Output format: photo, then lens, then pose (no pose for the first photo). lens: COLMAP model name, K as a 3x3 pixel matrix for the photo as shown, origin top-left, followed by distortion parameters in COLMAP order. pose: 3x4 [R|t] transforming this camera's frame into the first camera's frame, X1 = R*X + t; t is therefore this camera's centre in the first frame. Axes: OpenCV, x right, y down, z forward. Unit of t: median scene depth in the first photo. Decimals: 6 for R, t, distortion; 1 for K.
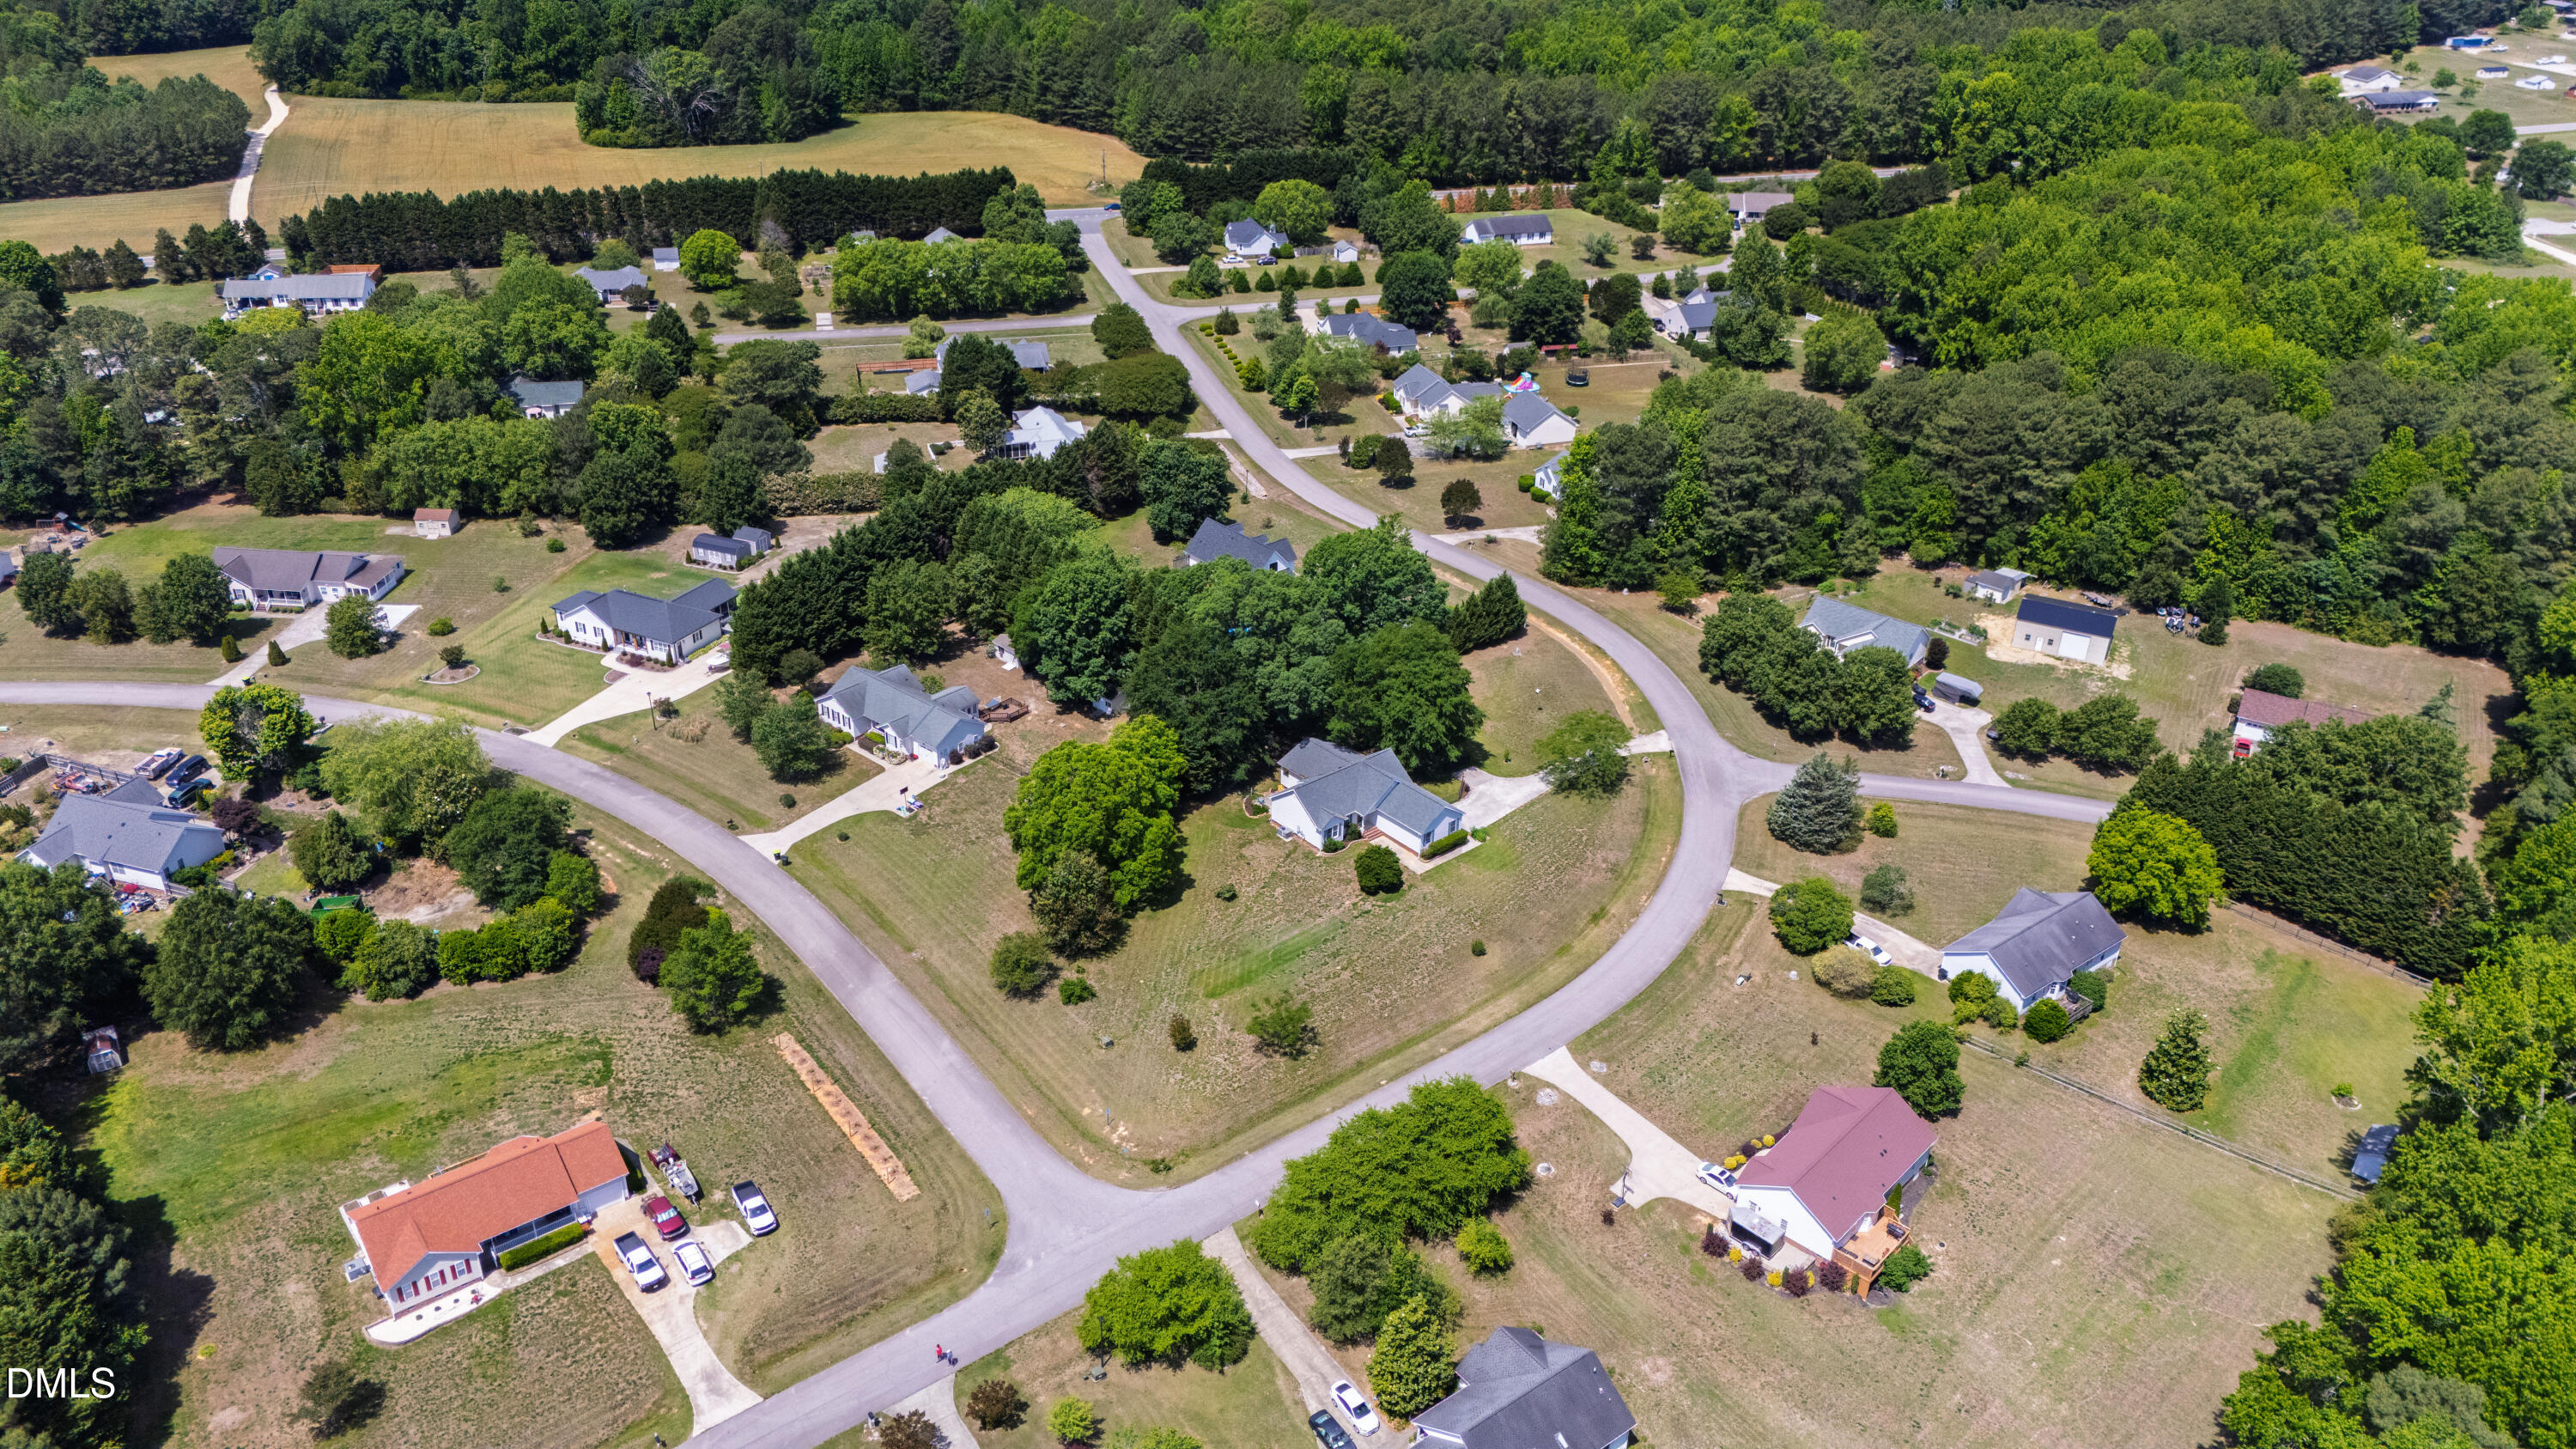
lens RADIAL K [[1886.8, 0, 1291.9], [0, 1886.8, 715.8], [0, 0, 1]] dist [0.122241, -0.216013]
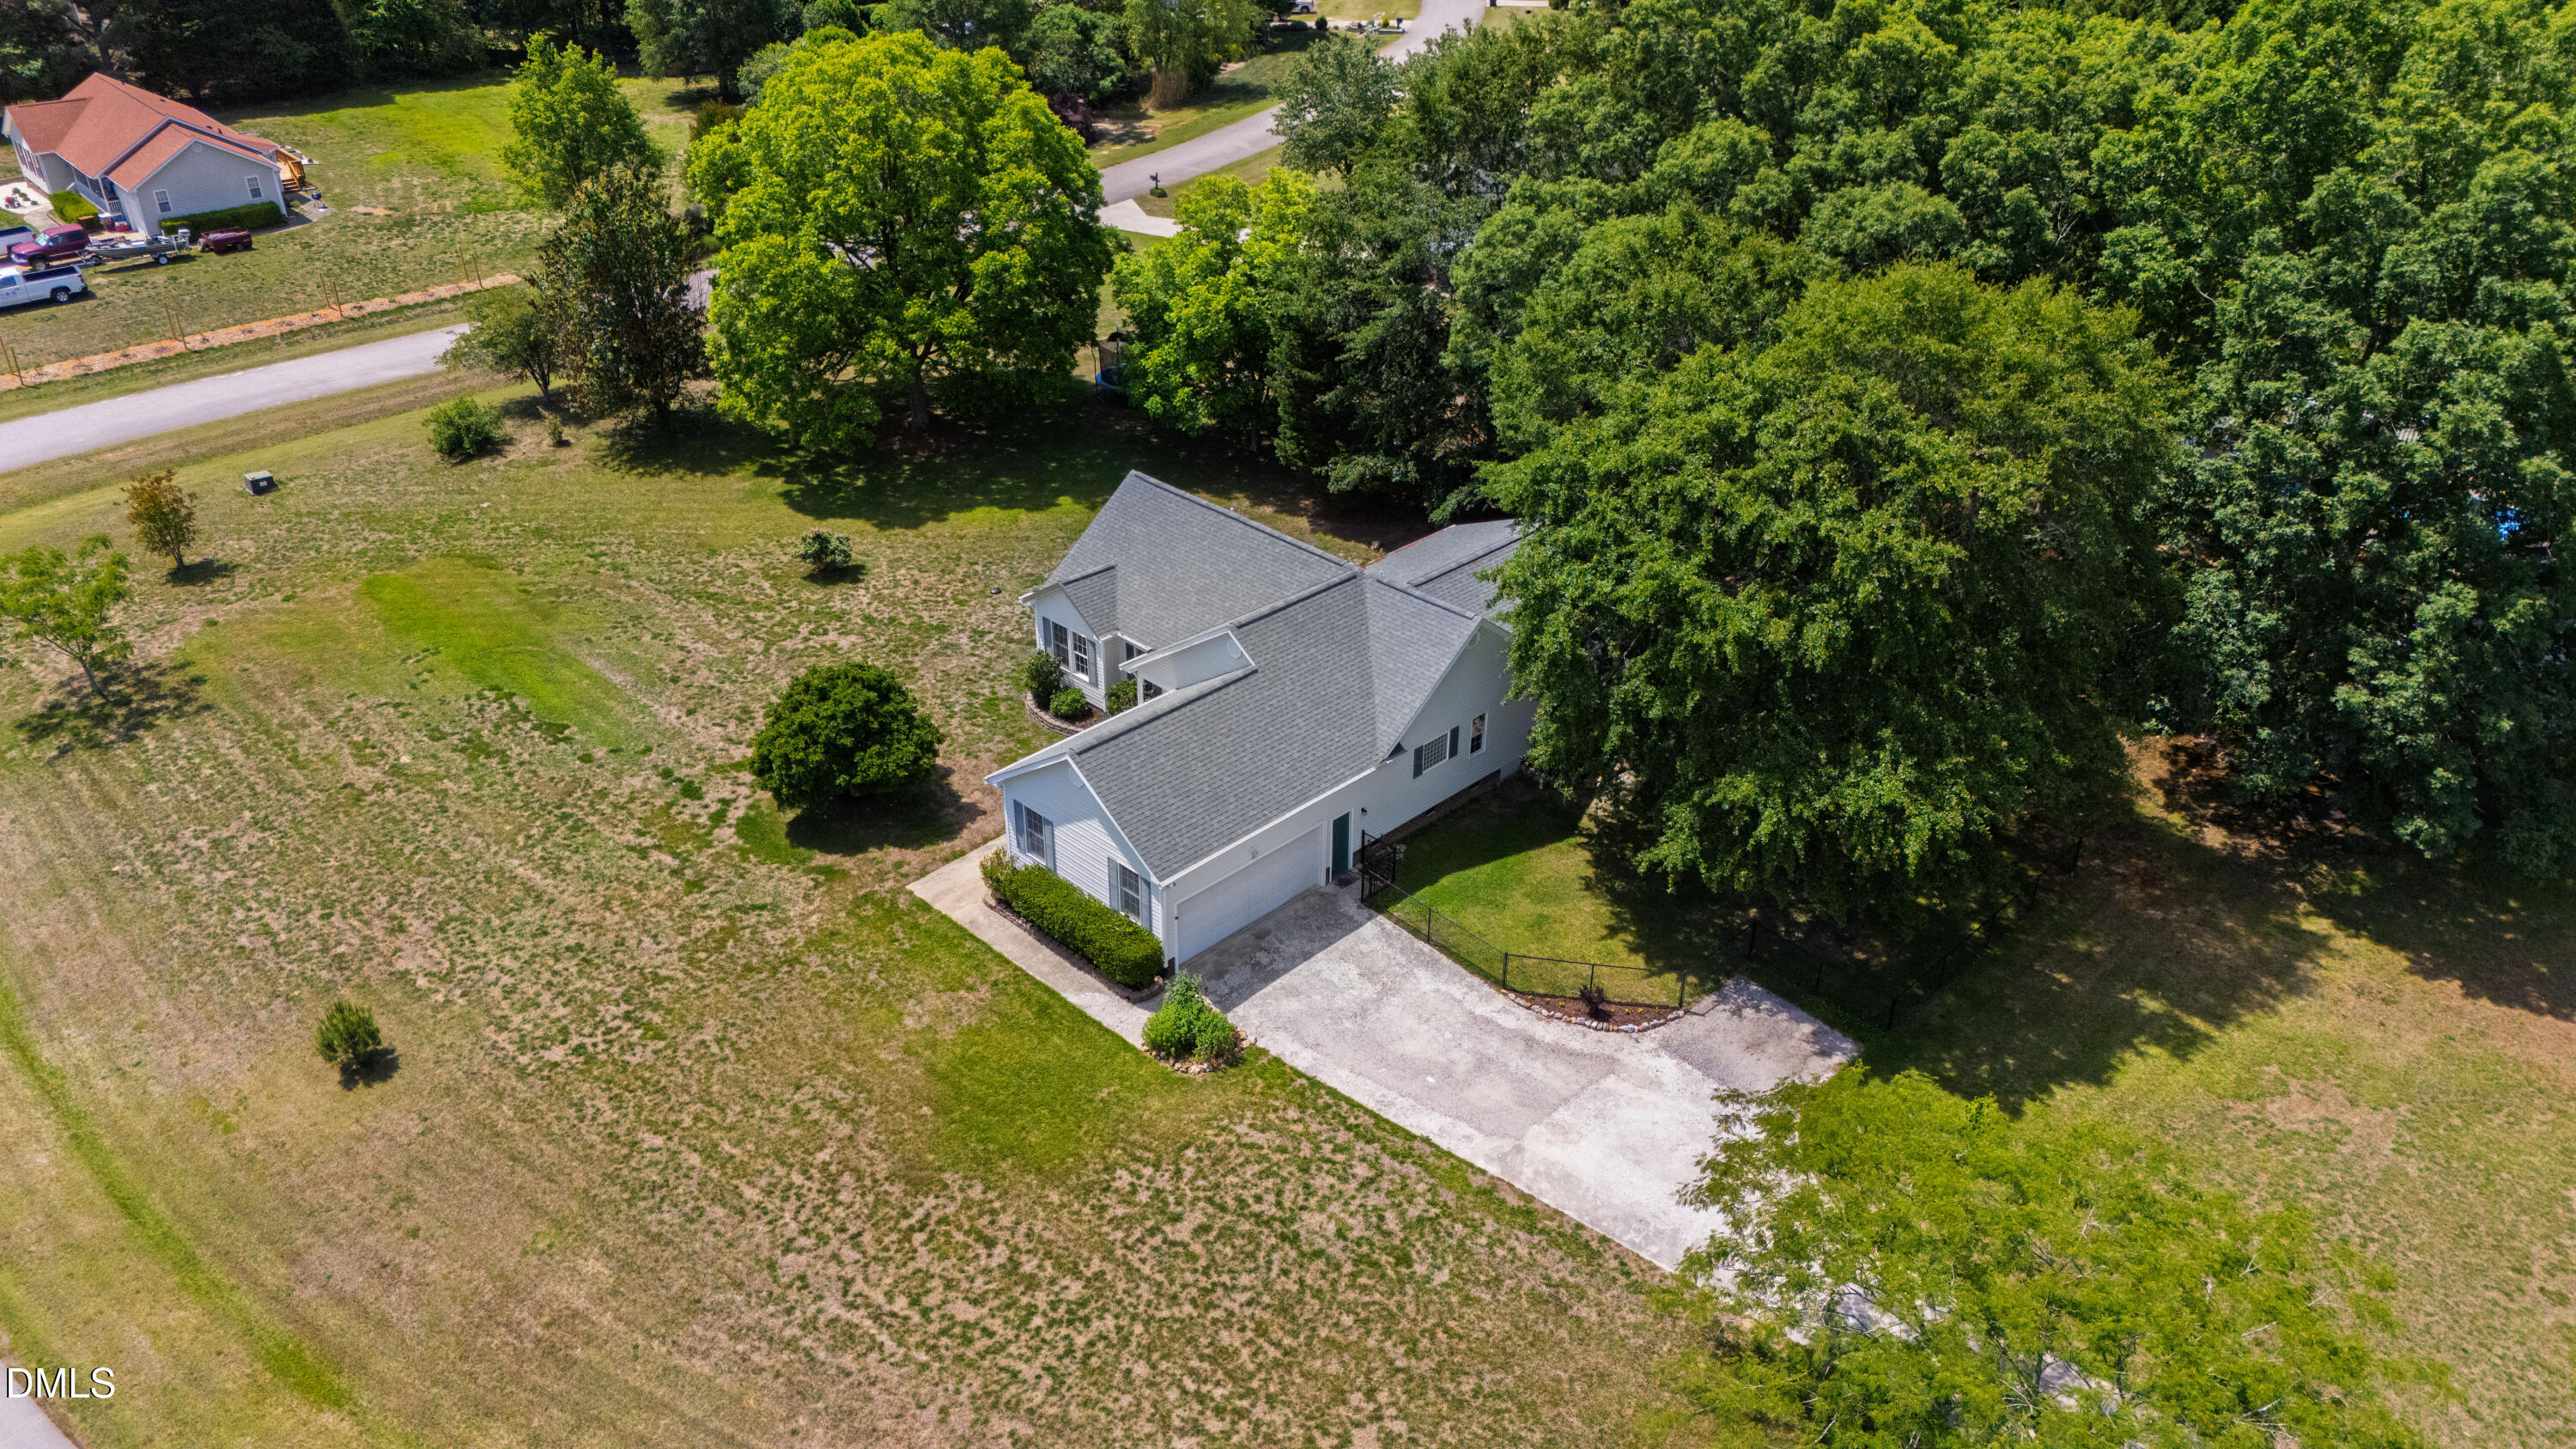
lens RADIAL K [[1902.7, 0, 1285.8], [0, 1902.7, 734.0], [0, 0, 1]] dist [0.055348, -0.051560]
pose [[0.069625, 0.481448, -0.873705, 0.260163], [-0.480531, 0.783708, 0.393563, -0.052495], [0.874209, 0.392441, 0.285917, 0.880530]]
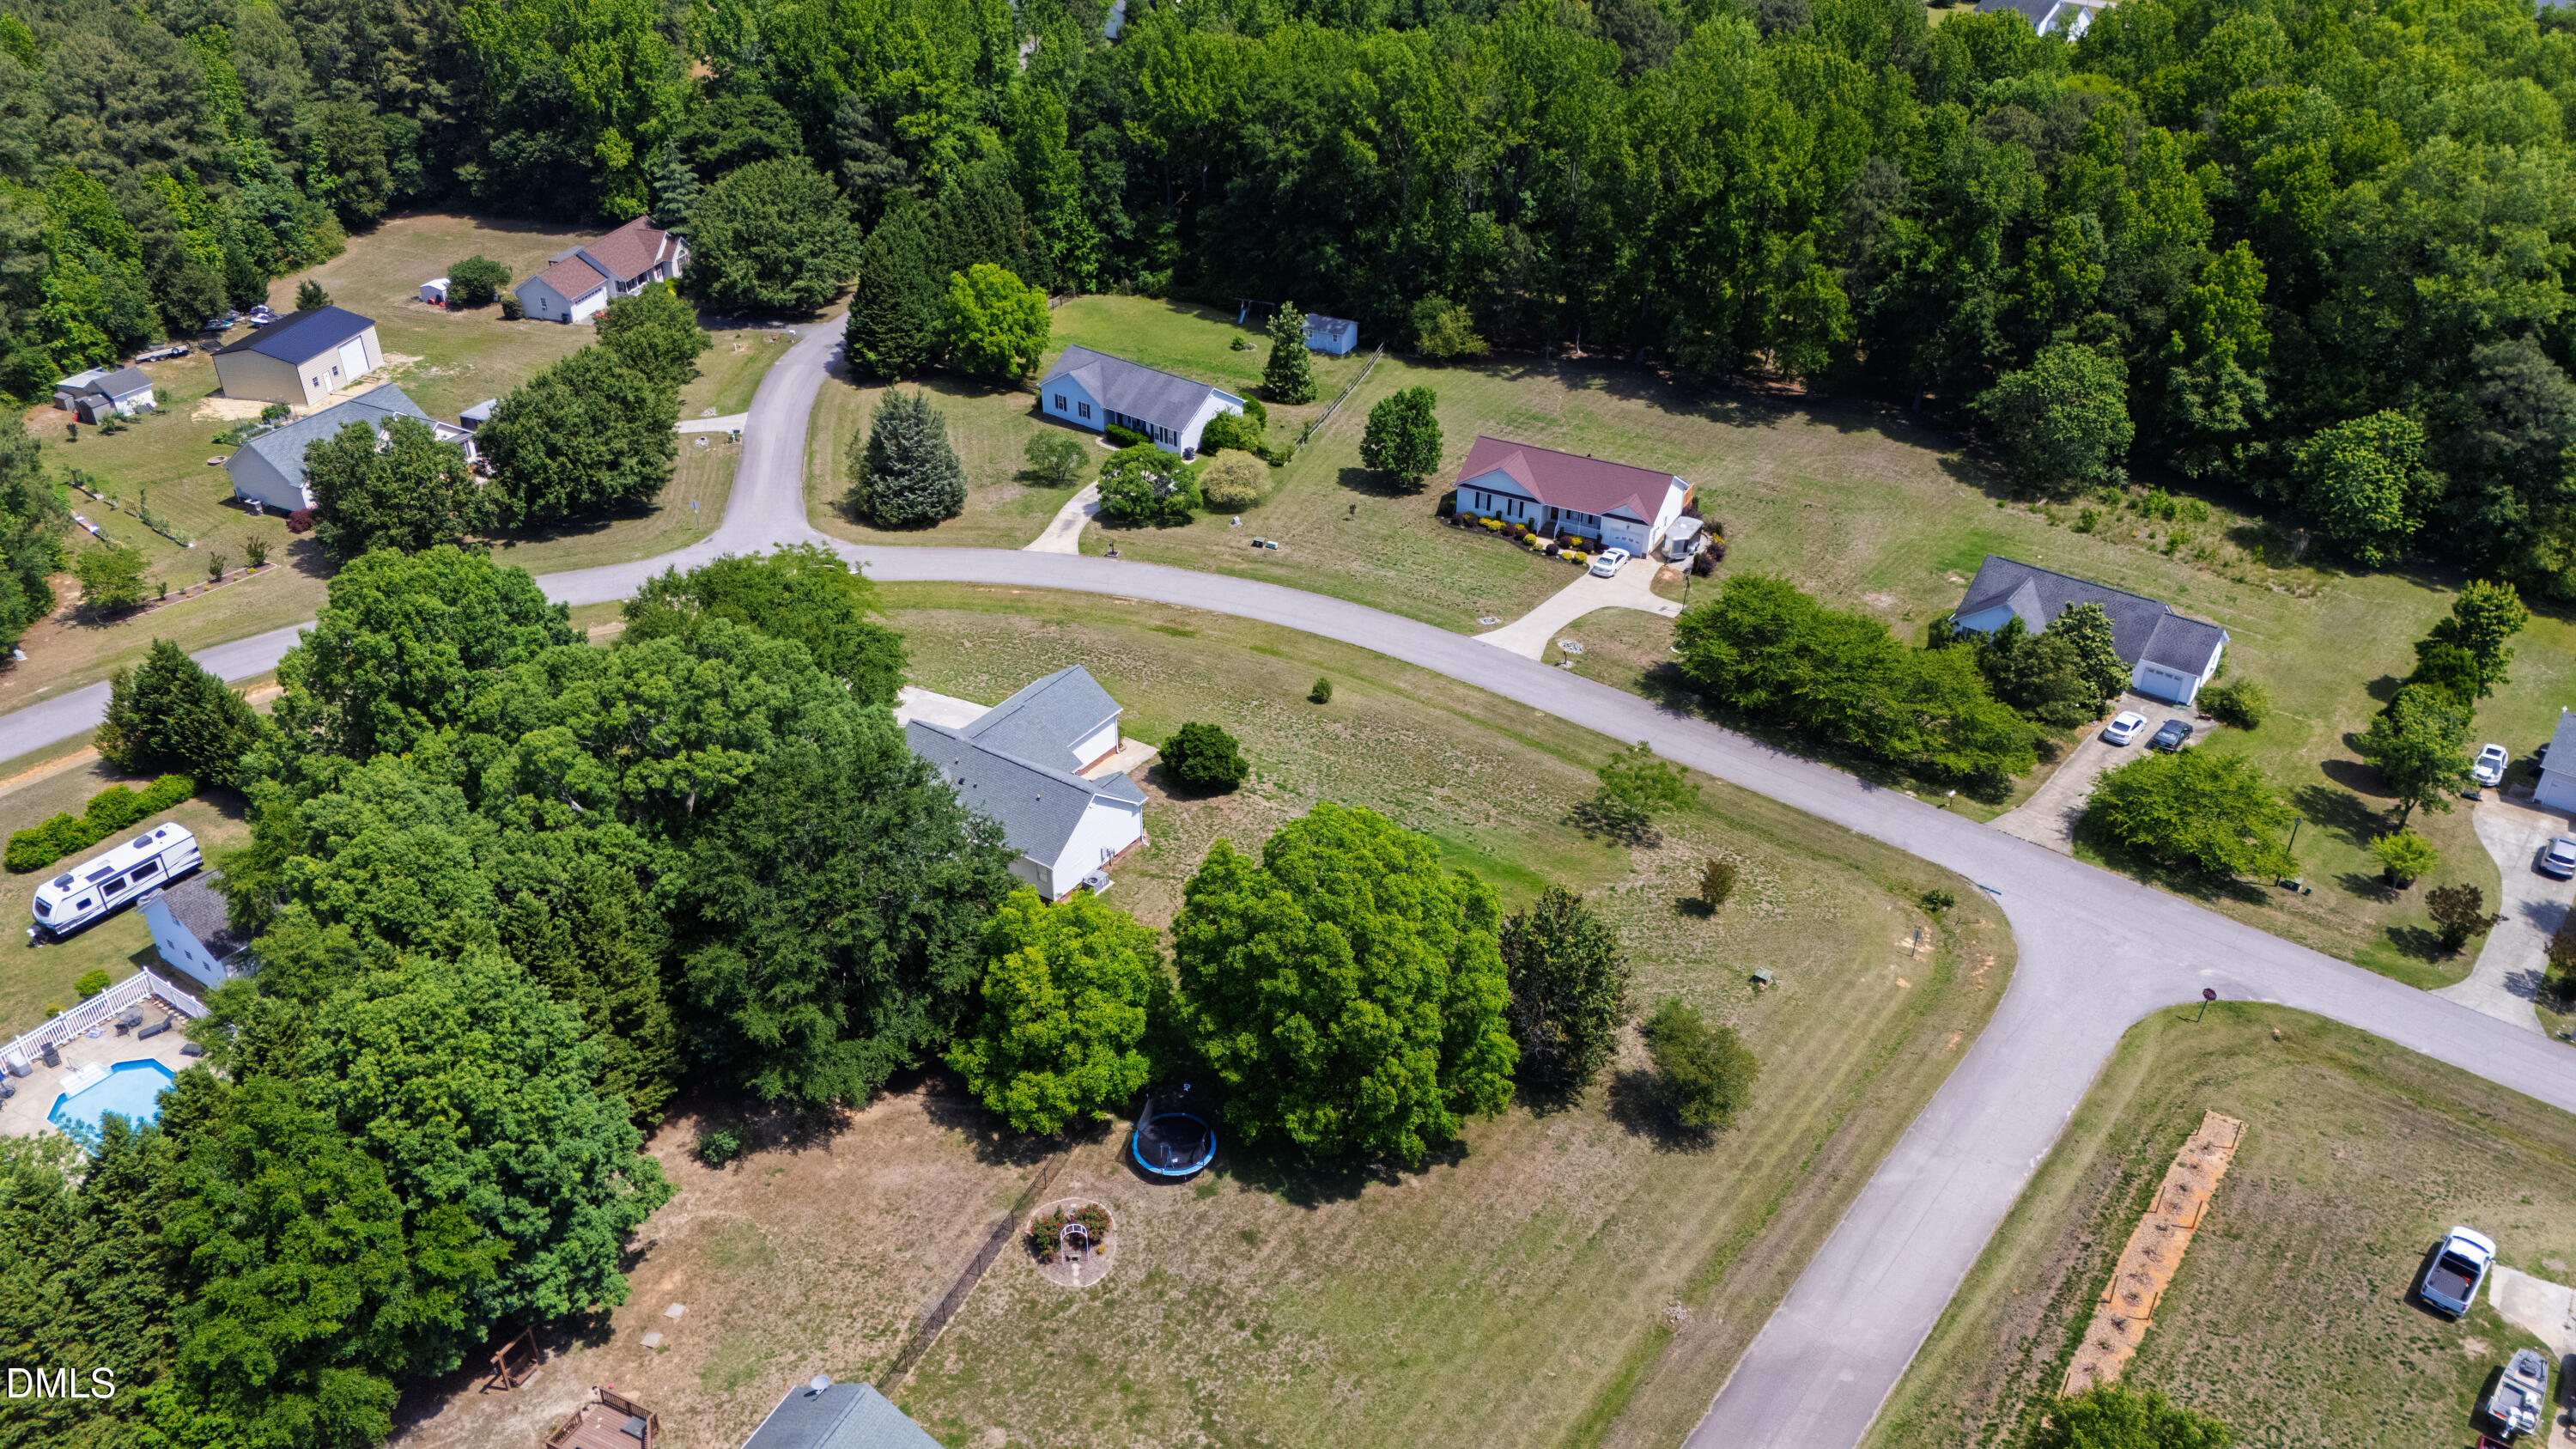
lens RADIAL K [[1890.1, 0, 1288.0], [0, 1890.1, 724.5], [0, 0, 1]] dist [0.060741, -0.041330]
pose [[-0.254335, -0.532295, 0.807450, -0.405624], [0.449133, 0.674402, 0.586056, -0.245709], [-0.856500, 0.511707, 0.067548, 0.838179]]
